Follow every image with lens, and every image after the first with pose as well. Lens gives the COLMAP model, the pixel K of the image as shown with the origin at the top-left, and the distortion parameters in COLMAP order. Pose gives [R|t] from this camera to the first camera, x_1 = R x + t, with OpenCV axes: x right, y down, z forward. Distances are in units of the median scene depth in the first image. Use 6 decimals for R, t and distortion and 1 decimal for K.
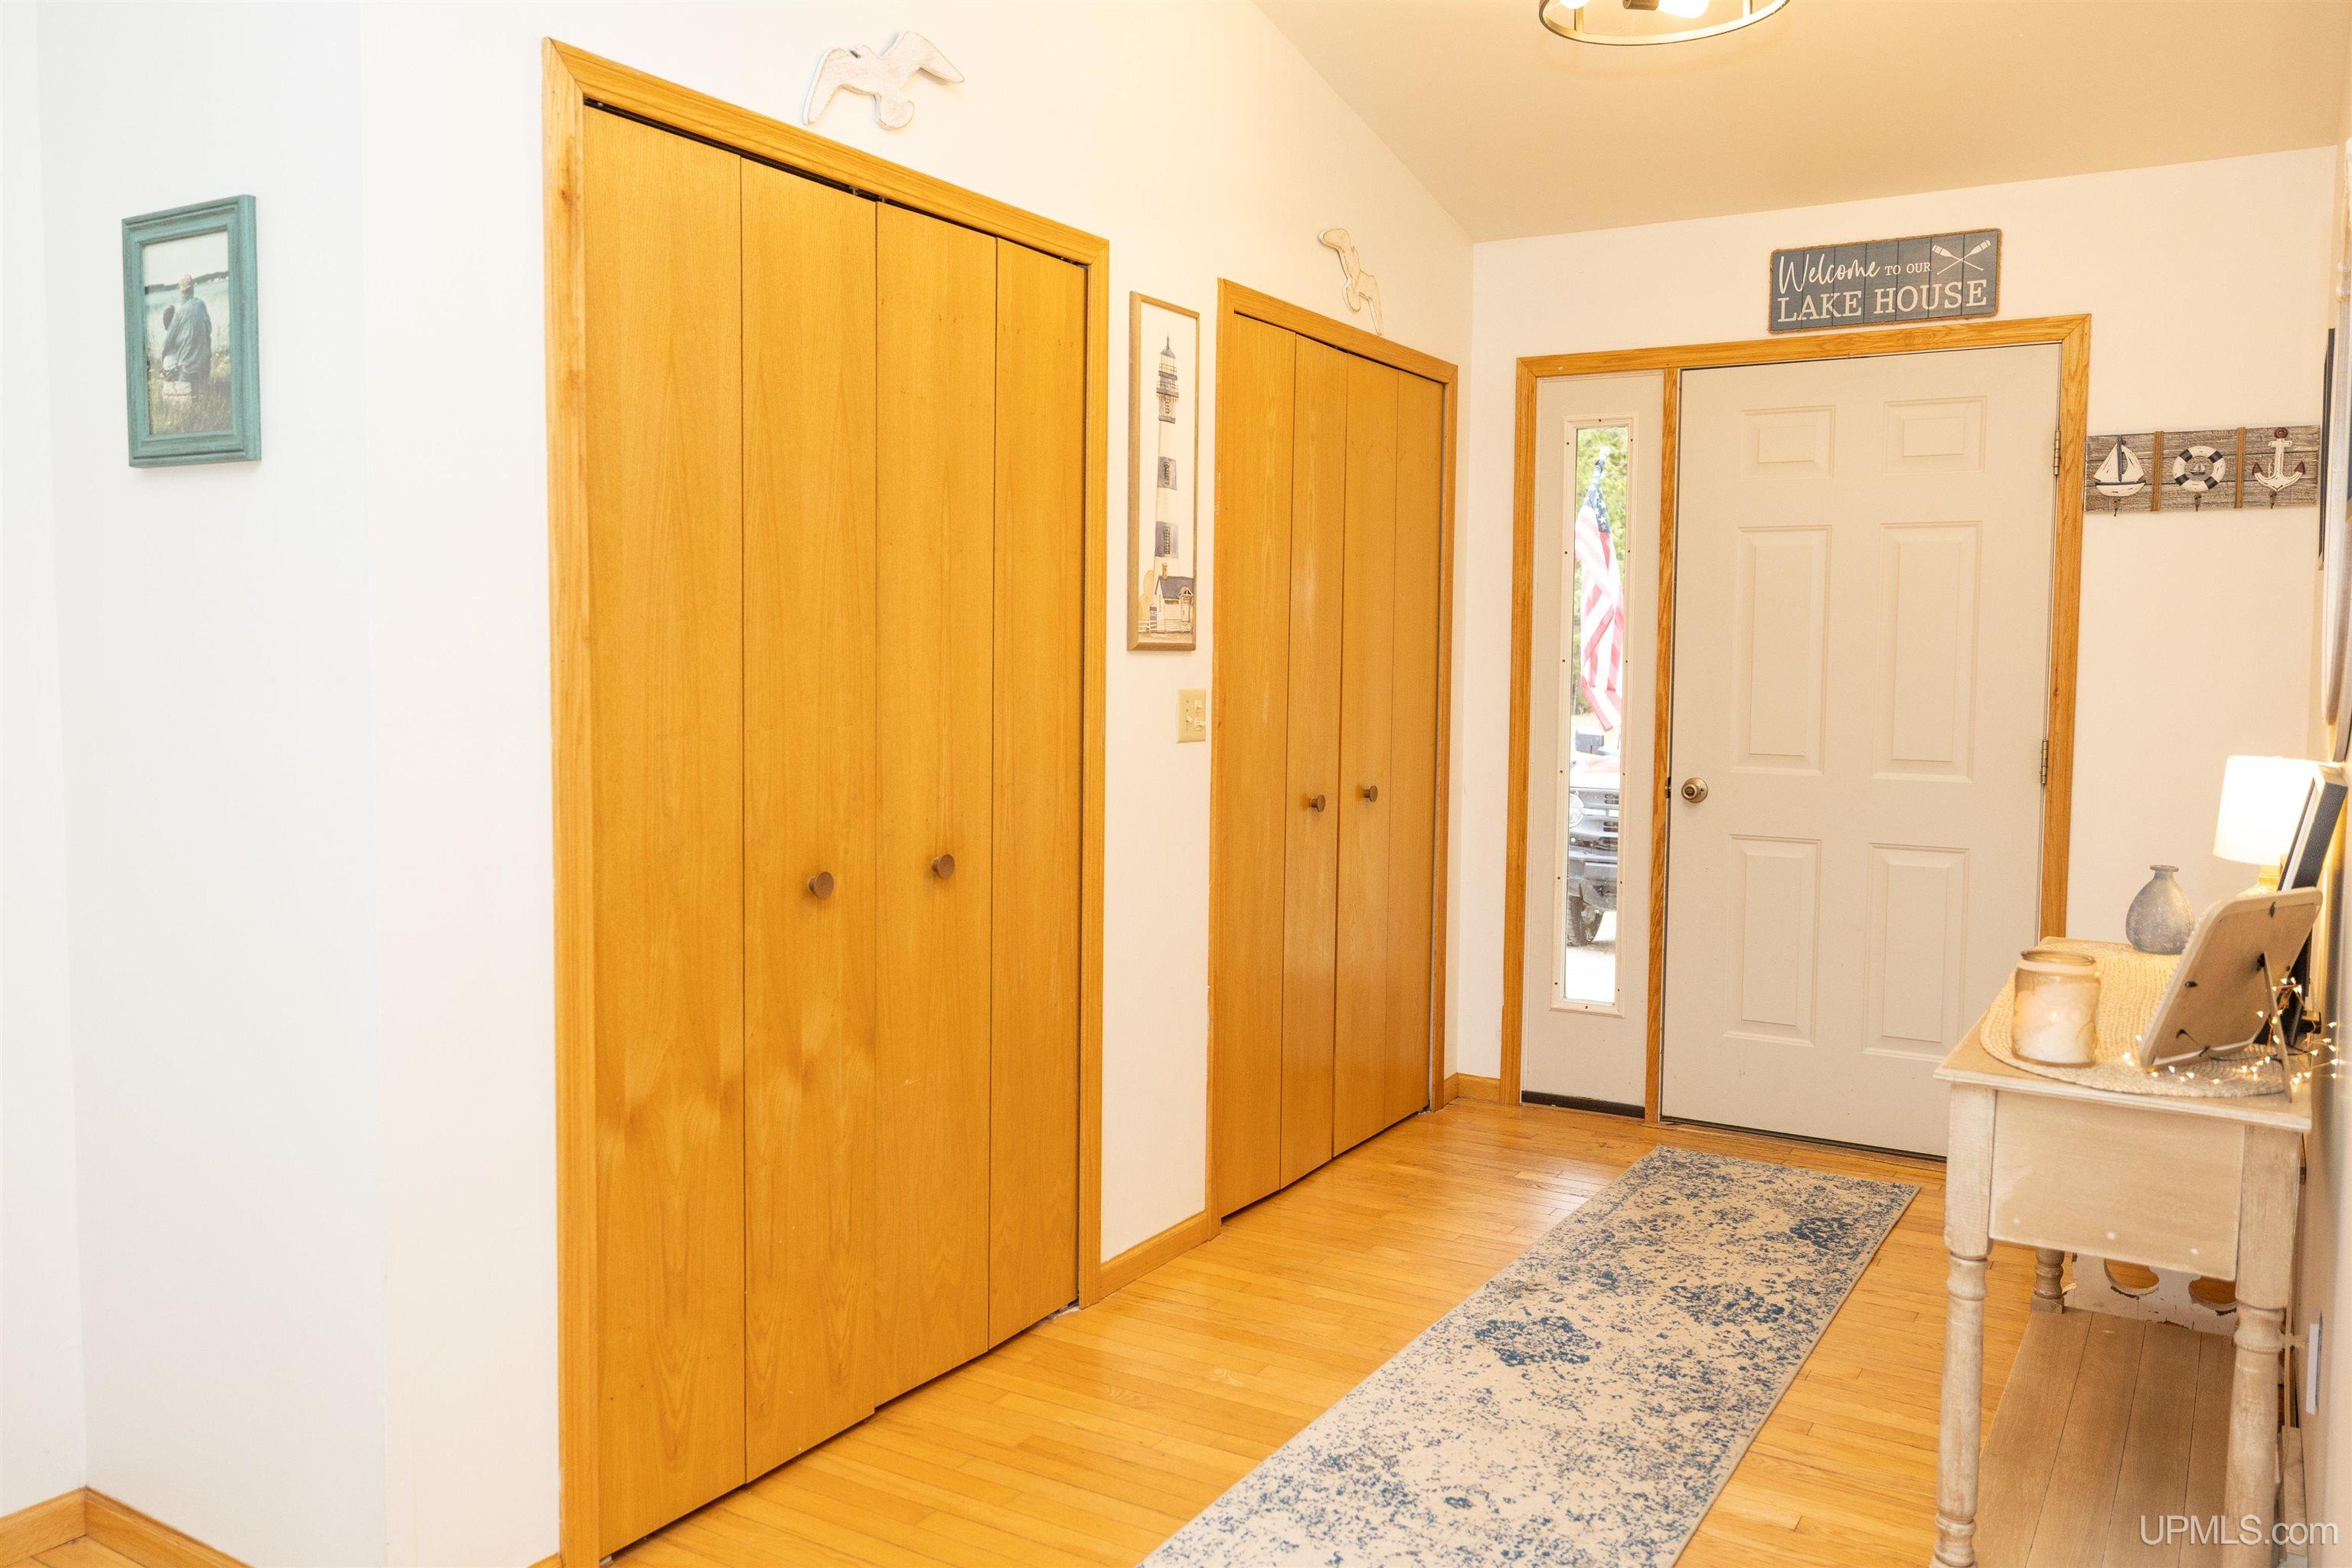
lens RADIAL K [[1806.3, 0, 1173.8], [0, 1806.3, 782.7], [0, 0, 1]] dist [-0.033823, 0.006732]
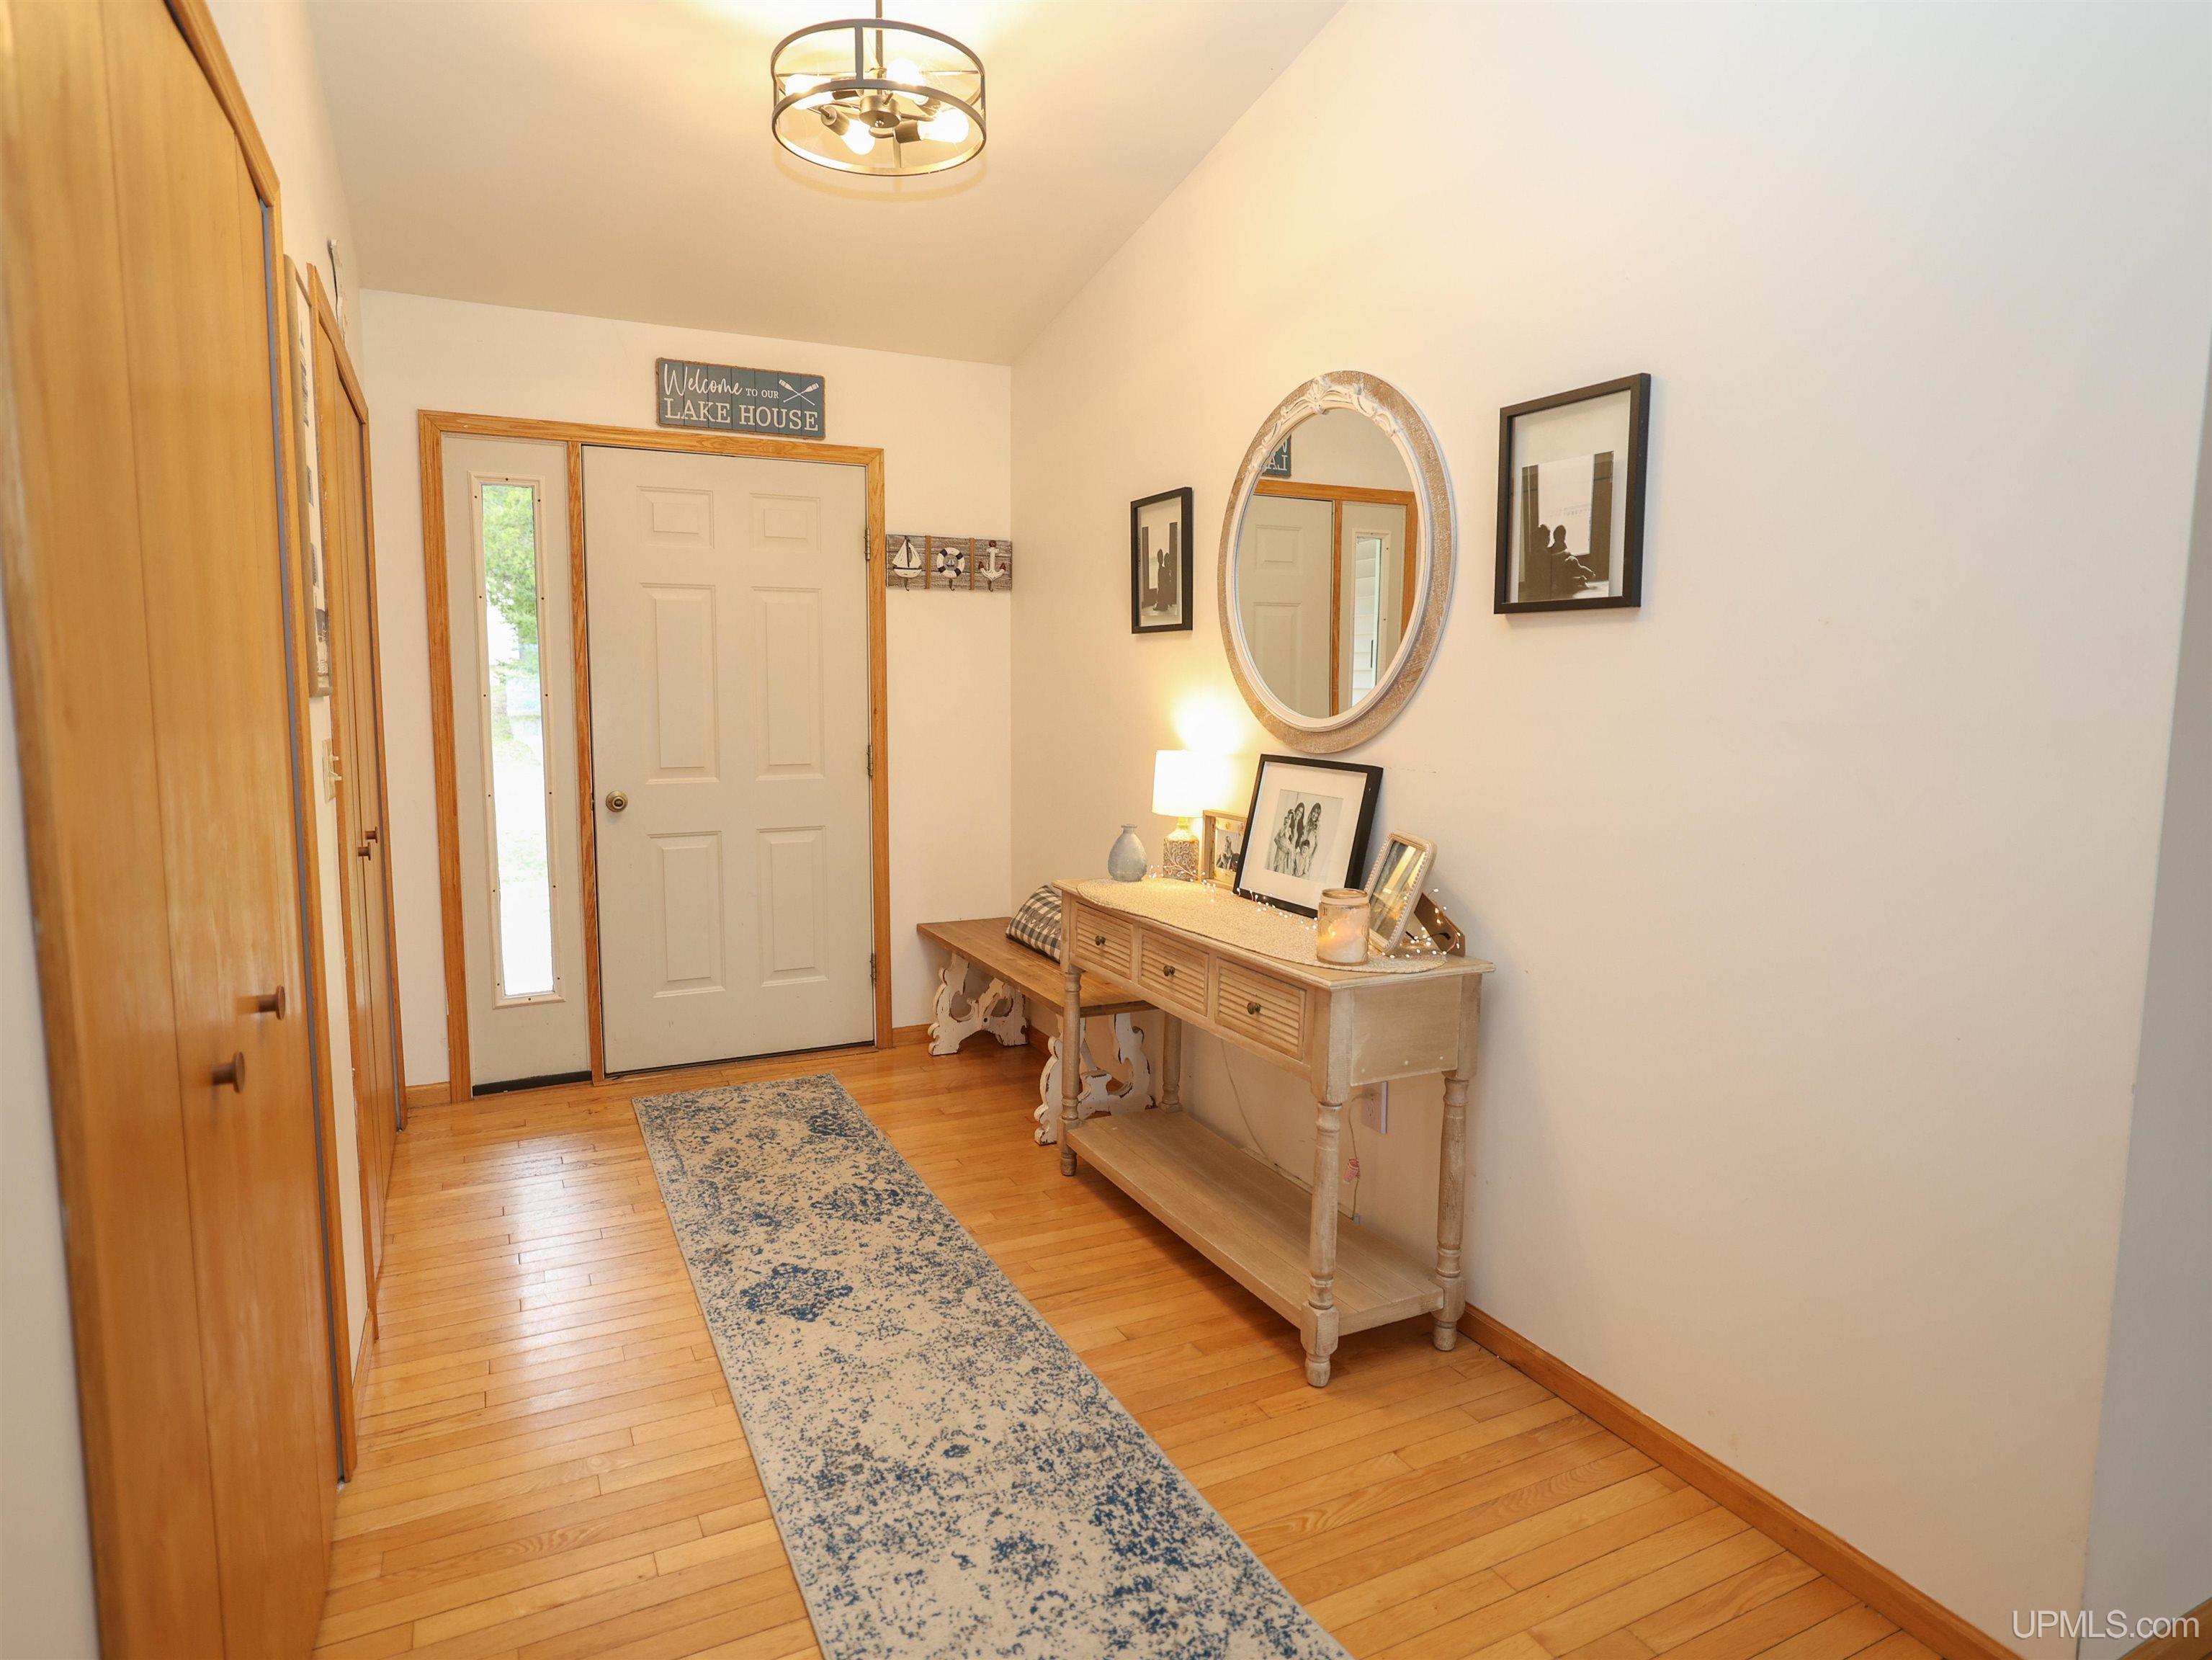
lens RADIAL K [[1227.1, 0, 1103.6], [0, 1227.1, 817.6], [0, 0, 1]] dist [-0.028431, 0.003338]
pose [[0.527568, -0.102142, 0.843350, -0.258726], [0.064441, 0.994697, 0.080161, -0.033881], [-0.847065, 0.012056, 0.531353, 0.329464]]
